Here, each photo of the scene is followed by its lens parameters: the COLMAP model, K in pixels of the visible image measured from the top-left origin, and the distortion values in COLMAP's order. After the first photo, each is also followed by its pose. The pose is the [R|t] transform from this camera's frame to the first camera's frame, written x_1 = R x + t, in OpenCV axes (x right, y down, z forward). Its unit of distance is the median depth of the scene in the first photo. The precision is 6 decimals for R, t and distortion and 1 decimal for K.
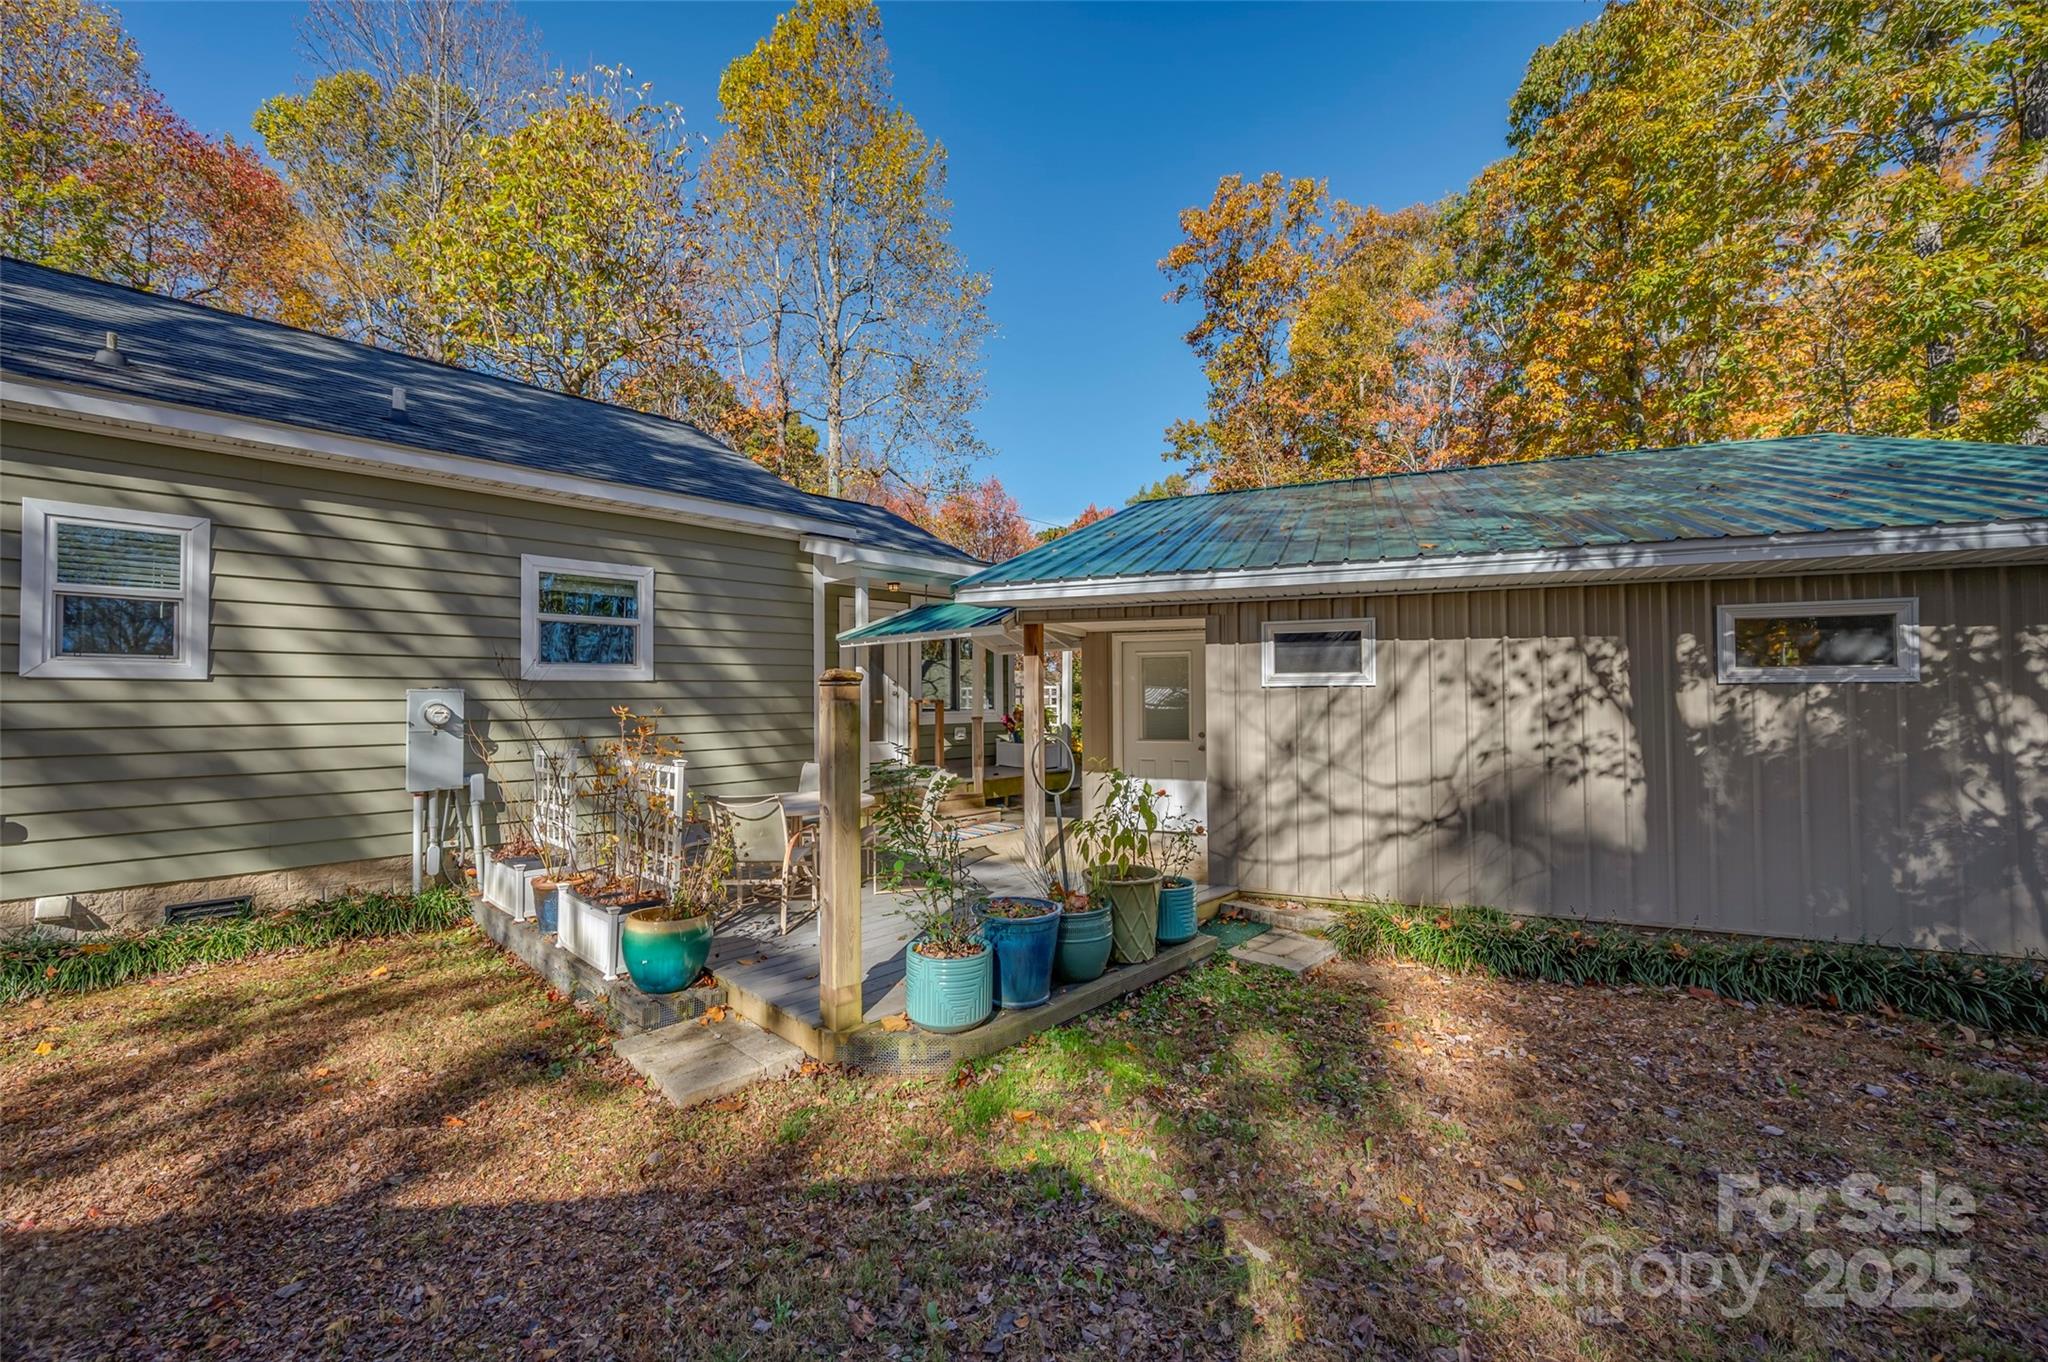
lens RADIAL K [[869.0, 0, 1025.0], [0, 869.0, 683.1], [0, 0, 1]] dist [-0.002808, 0.000167]
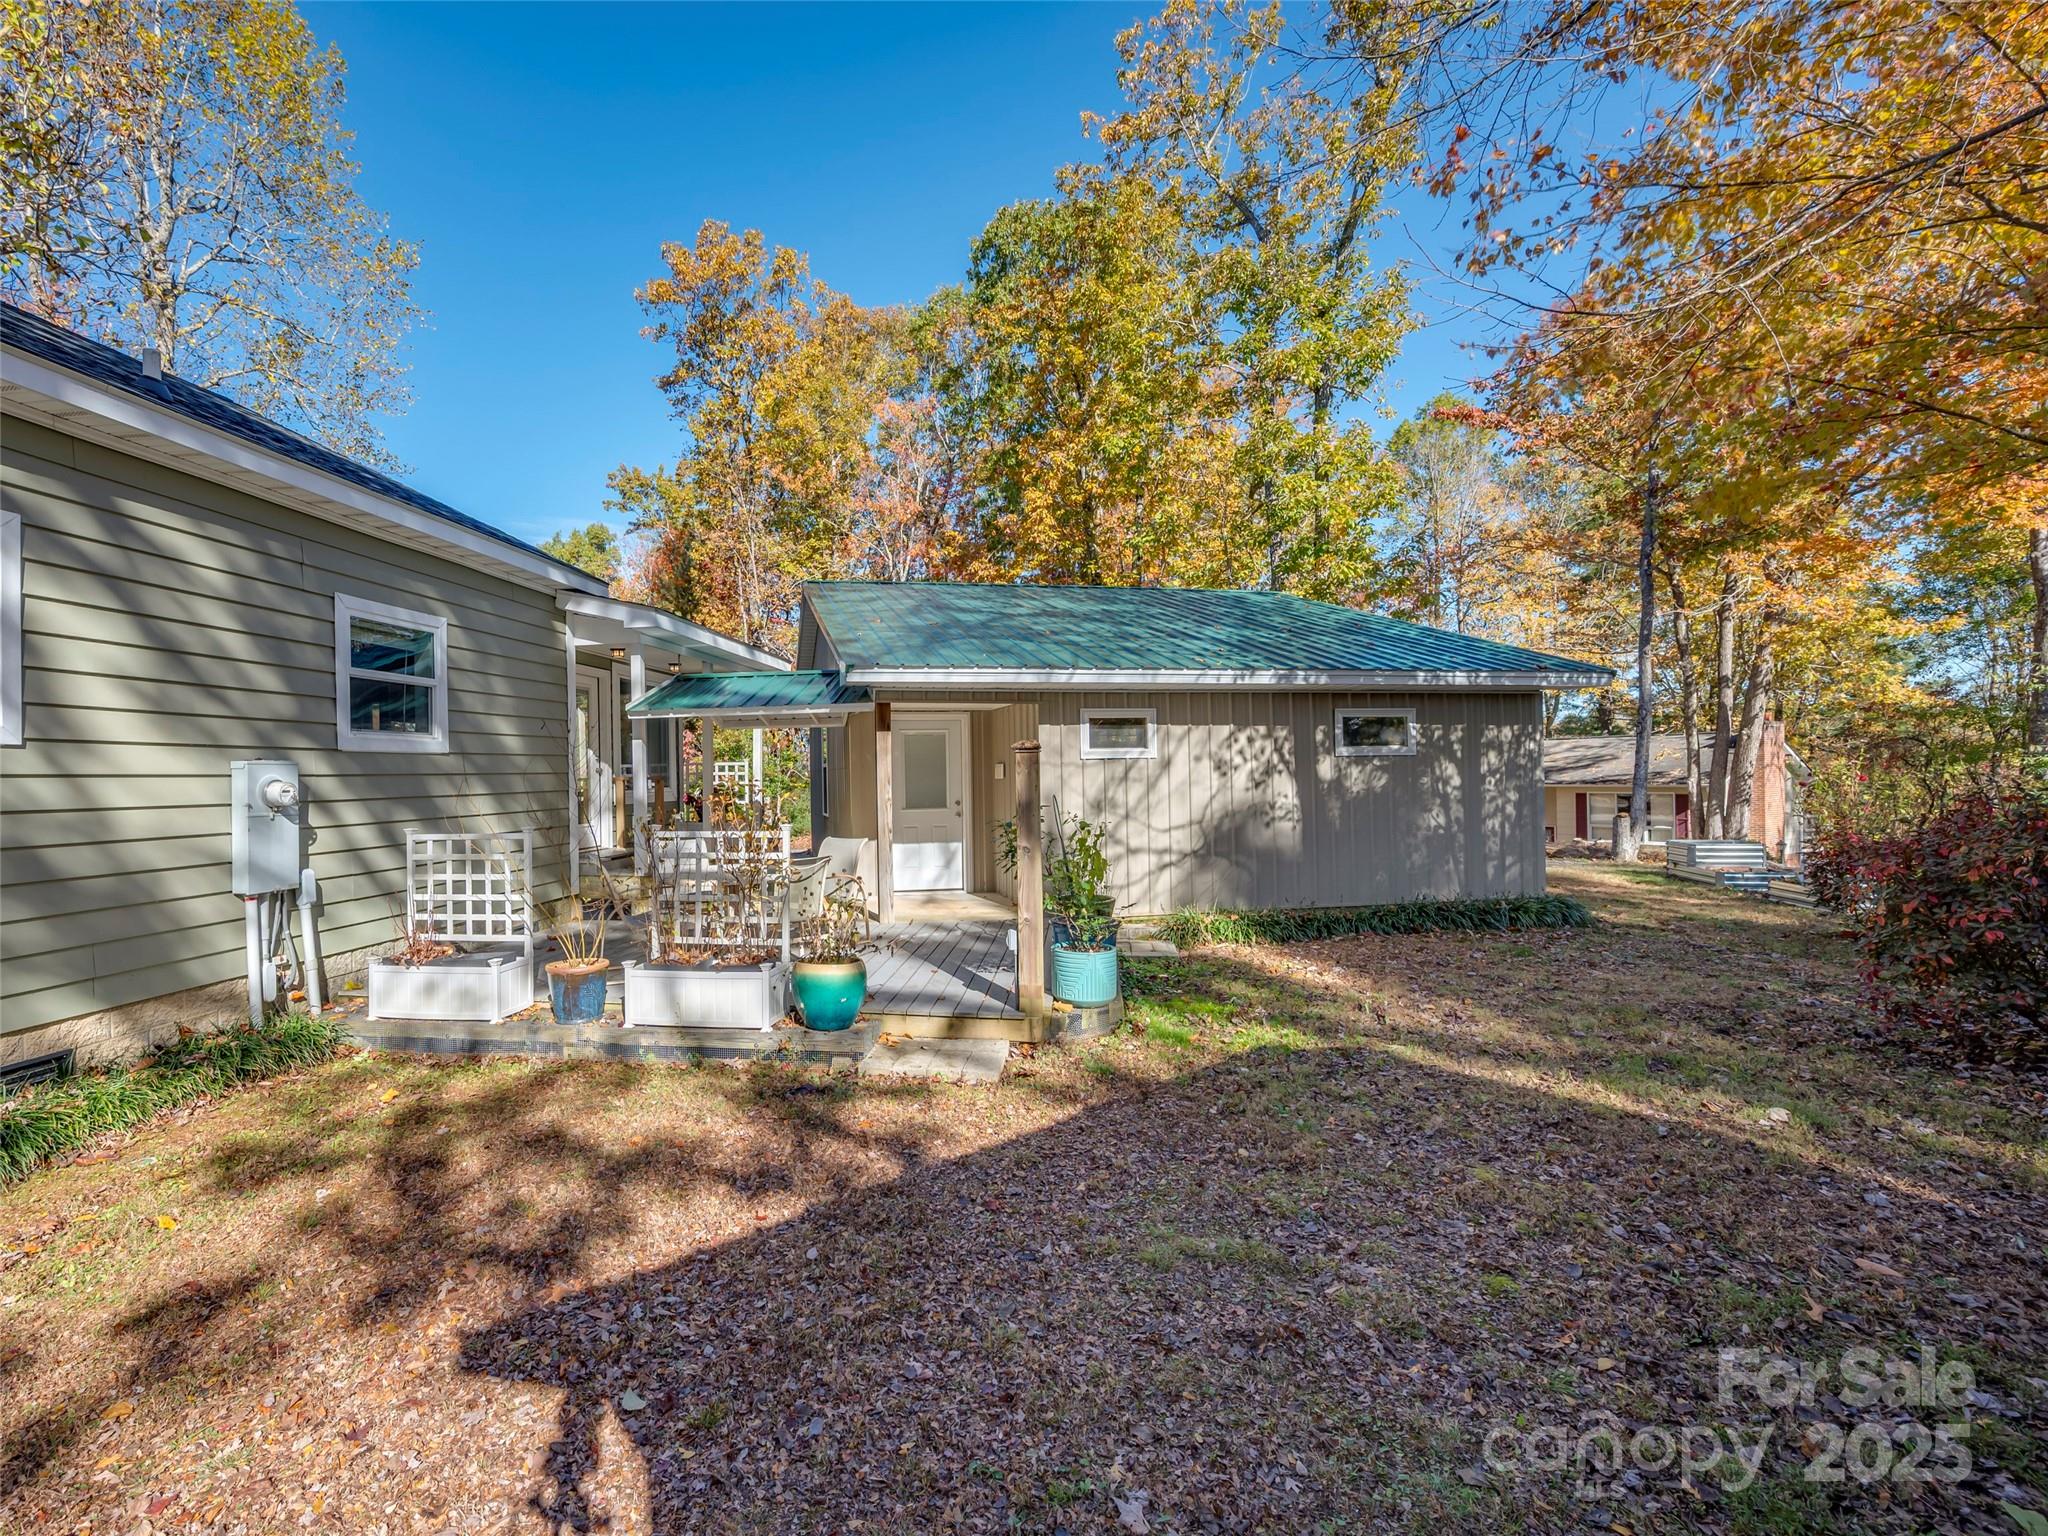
lens RADIAL K [[937.0, 0, 1023.0], [0, 937.0, 769.2], [0, 0, 1]] dist [-0.001662, -0.000545]
pose [[0.805846, -0.005520, 0.592099, -0.637808], [0.002887, 0.999981, 0.005394, 0.012205], [-0.592118, -0.002637, 0.805847, -0.072891]]
